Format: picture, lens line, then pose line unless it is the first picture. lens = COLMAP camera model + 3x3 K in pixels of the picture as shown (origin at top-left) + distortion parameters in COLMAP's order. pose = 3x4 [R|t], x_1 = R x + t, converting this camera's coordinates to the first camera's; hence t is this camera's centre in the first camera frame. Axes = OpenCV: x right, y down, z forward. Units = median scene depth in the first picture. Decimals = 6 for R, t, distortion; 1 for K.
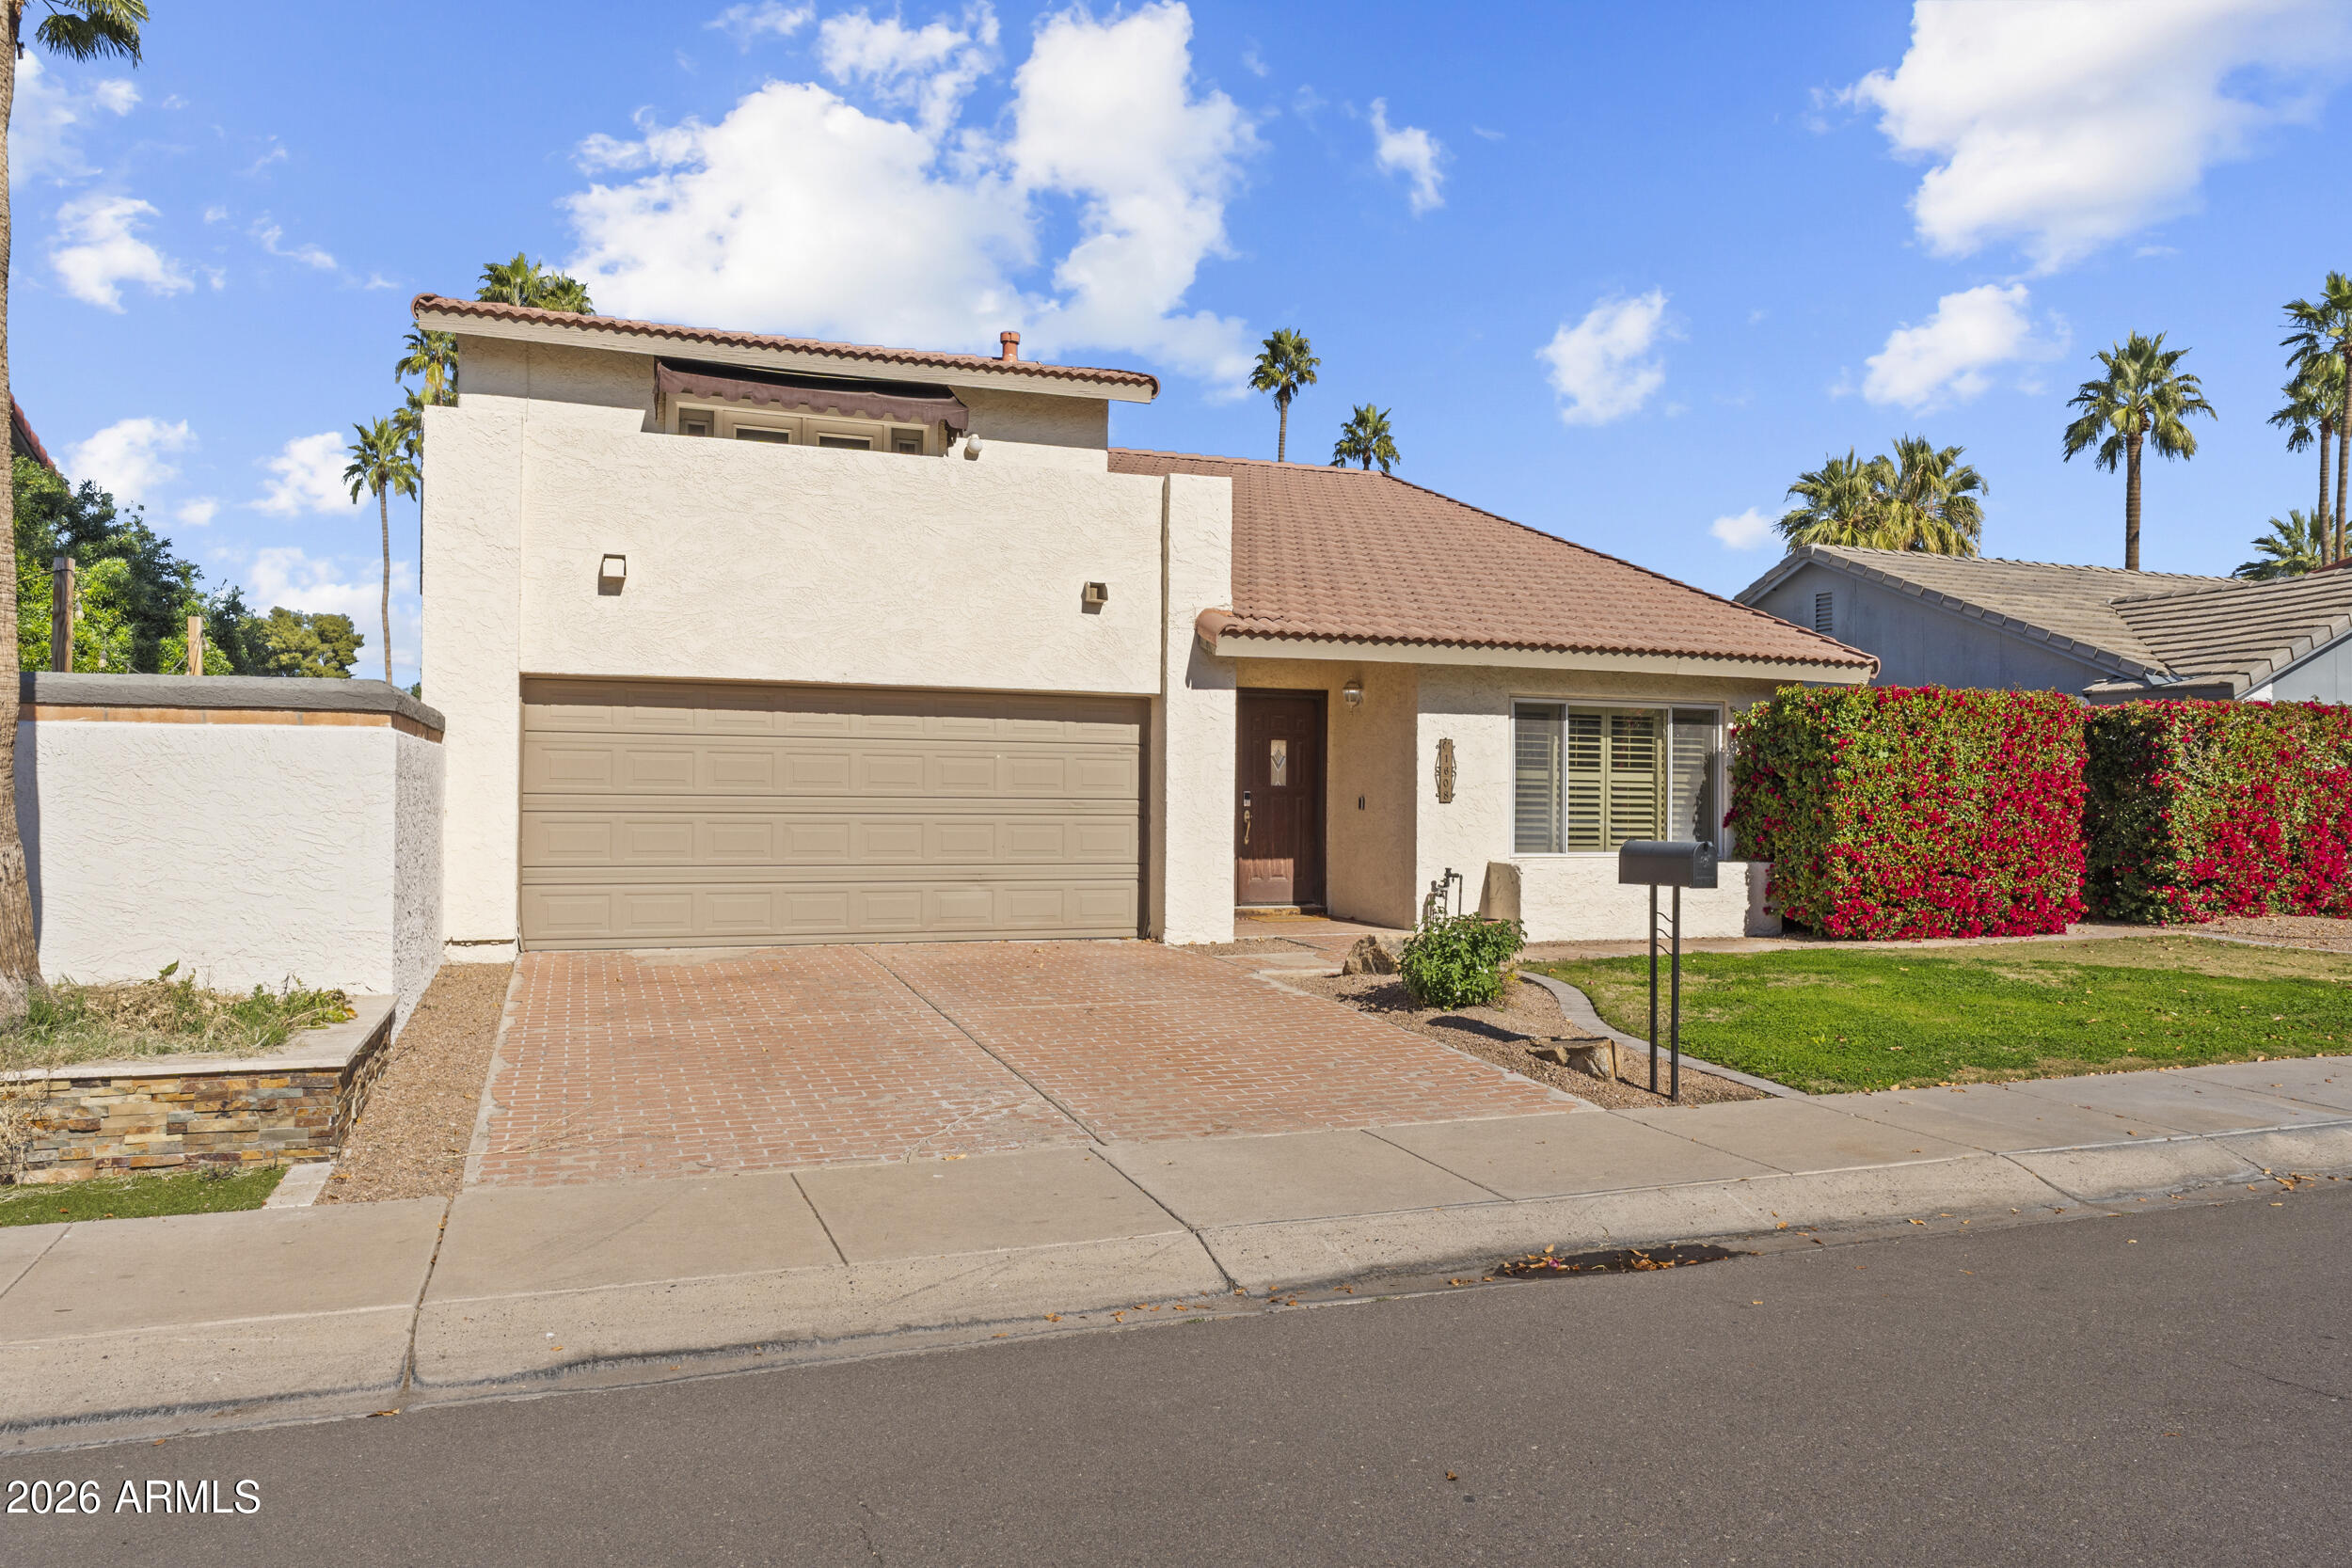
lens RADIAL K [[1524.7, 0, 1176.0], [0, 1524.7, 784.0], [0, 0, 1]] dist [-0.001122, -0.000107]
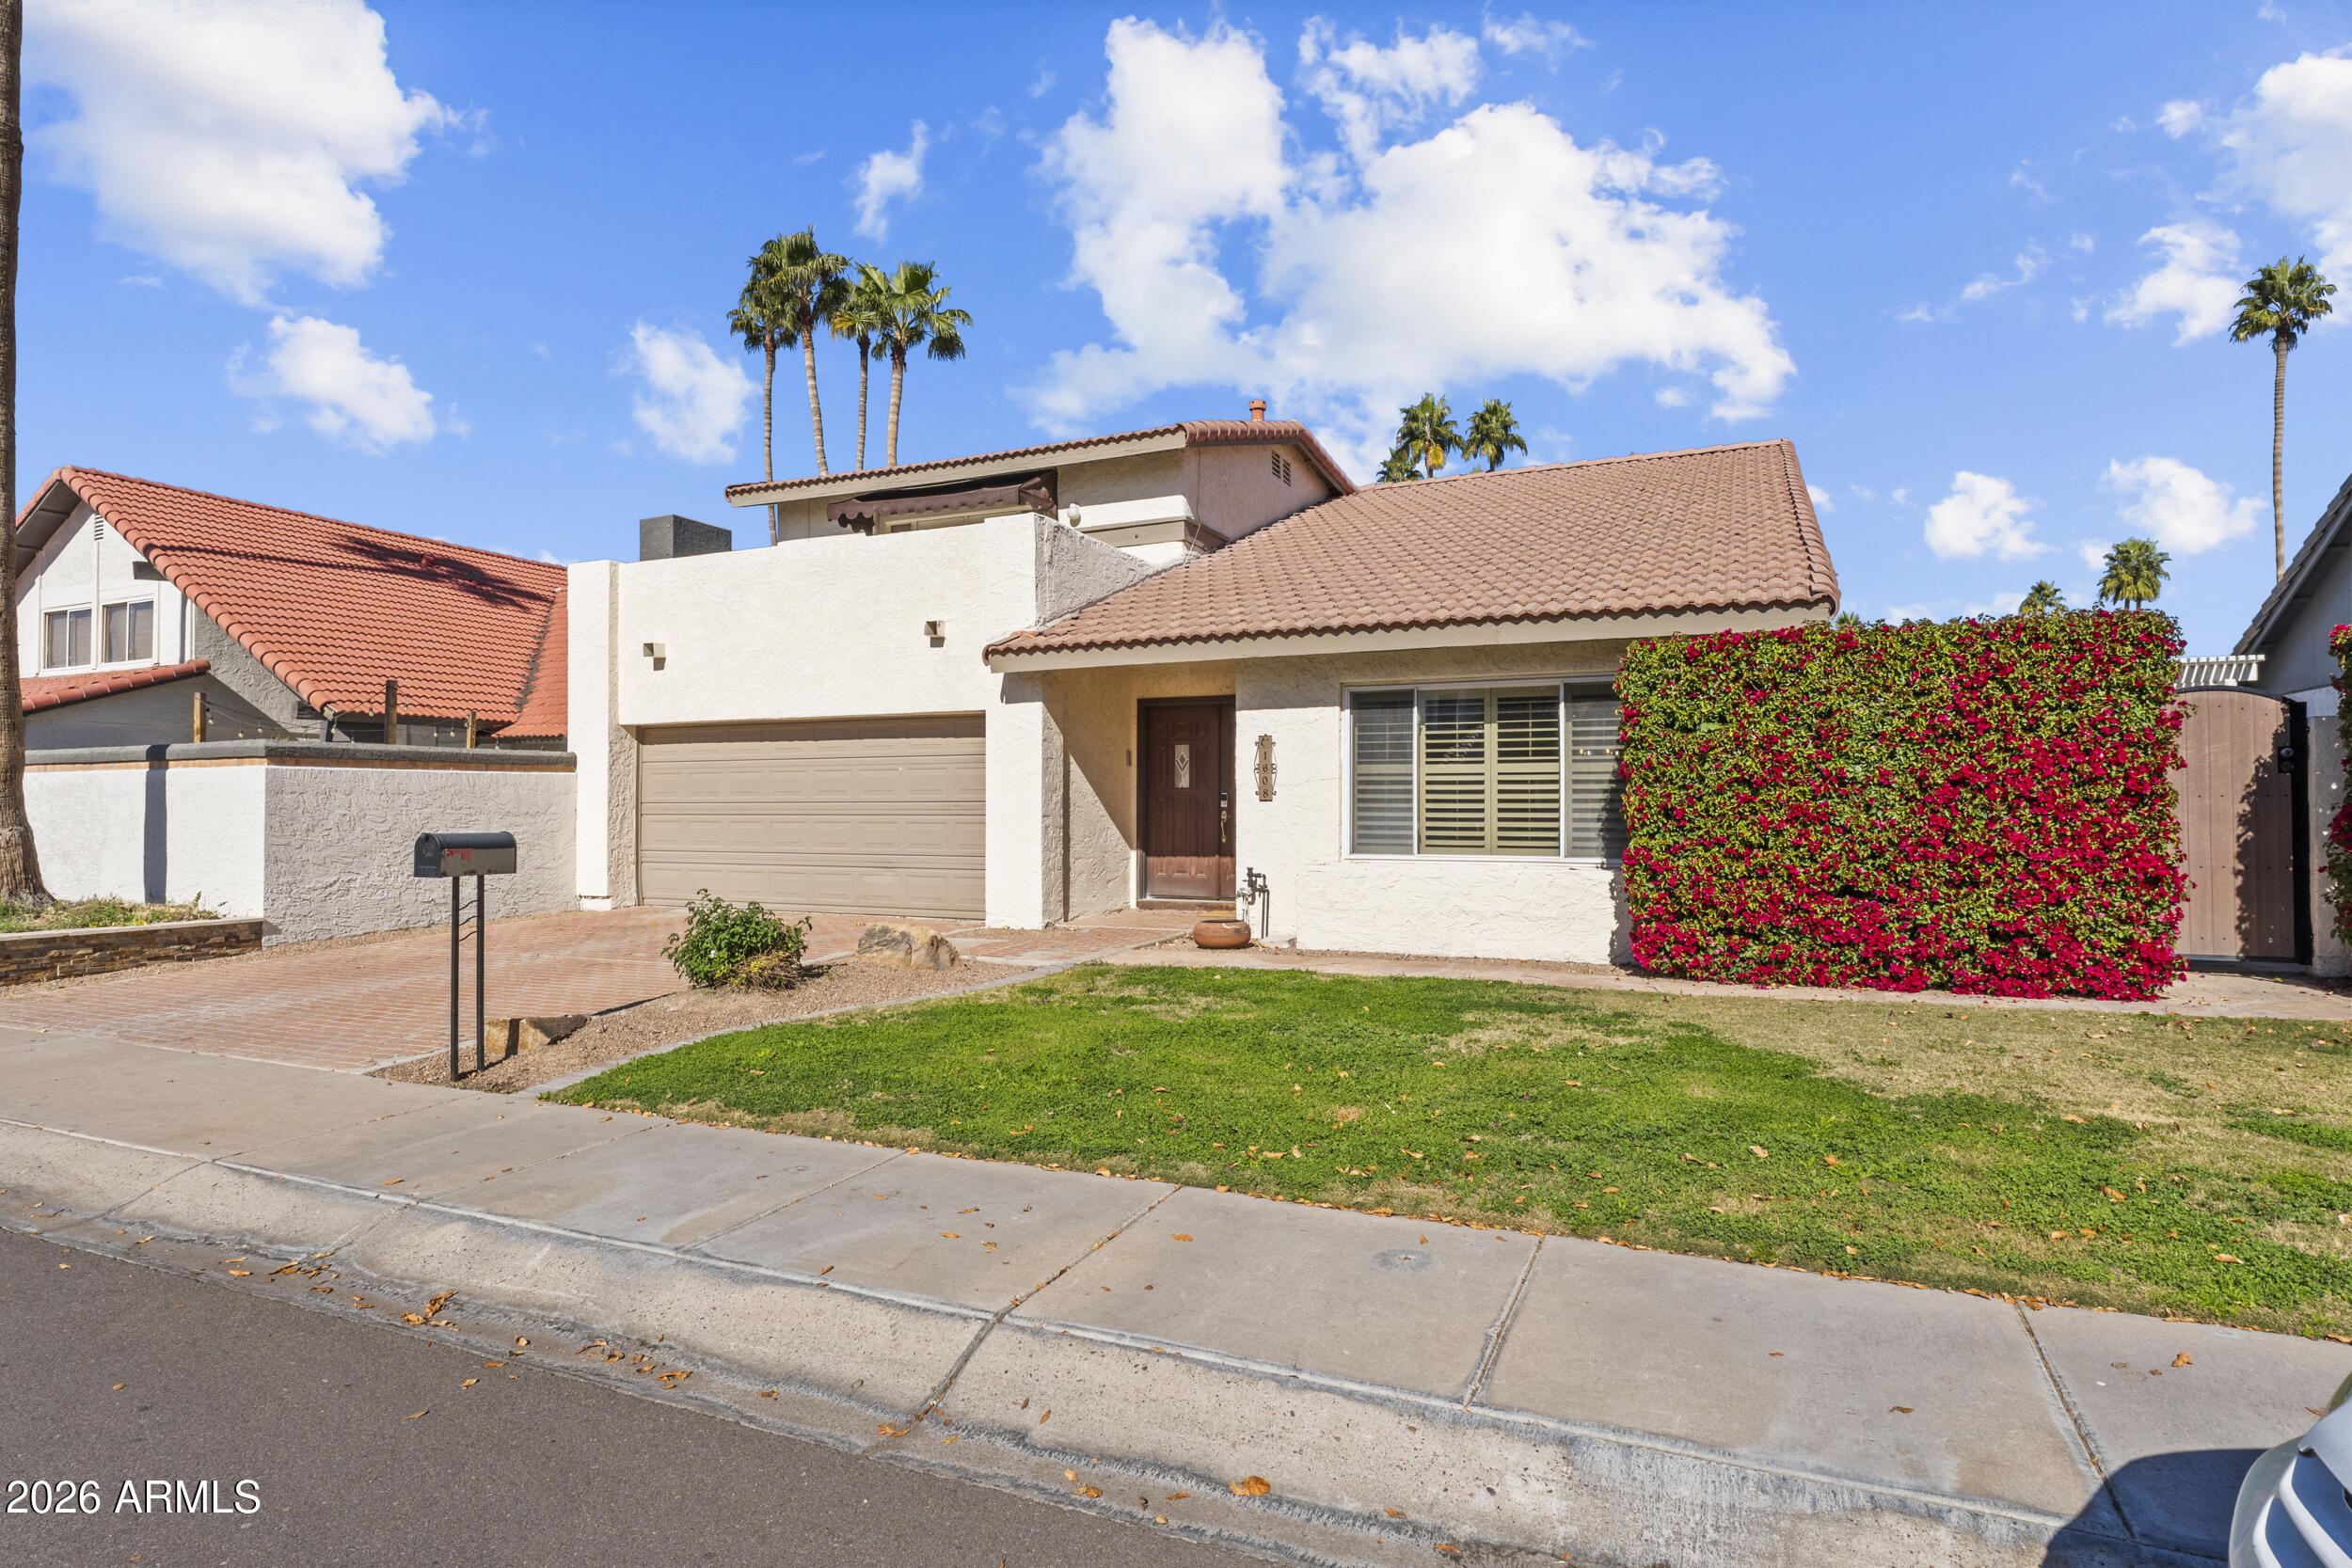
lens RADIAL K [[1228.0, 0, 1176.0], [0, 1228.0, 784.0], [0, 0, 1]] dist [0.001546, 0.000617]
pose [[0.721963, -0.023368, -0.691537, 0.662539], [0.016049, 0.999726, -0.017027, 0.013569], [0.691746, 0.001194, 0.722140, 0.384757]]
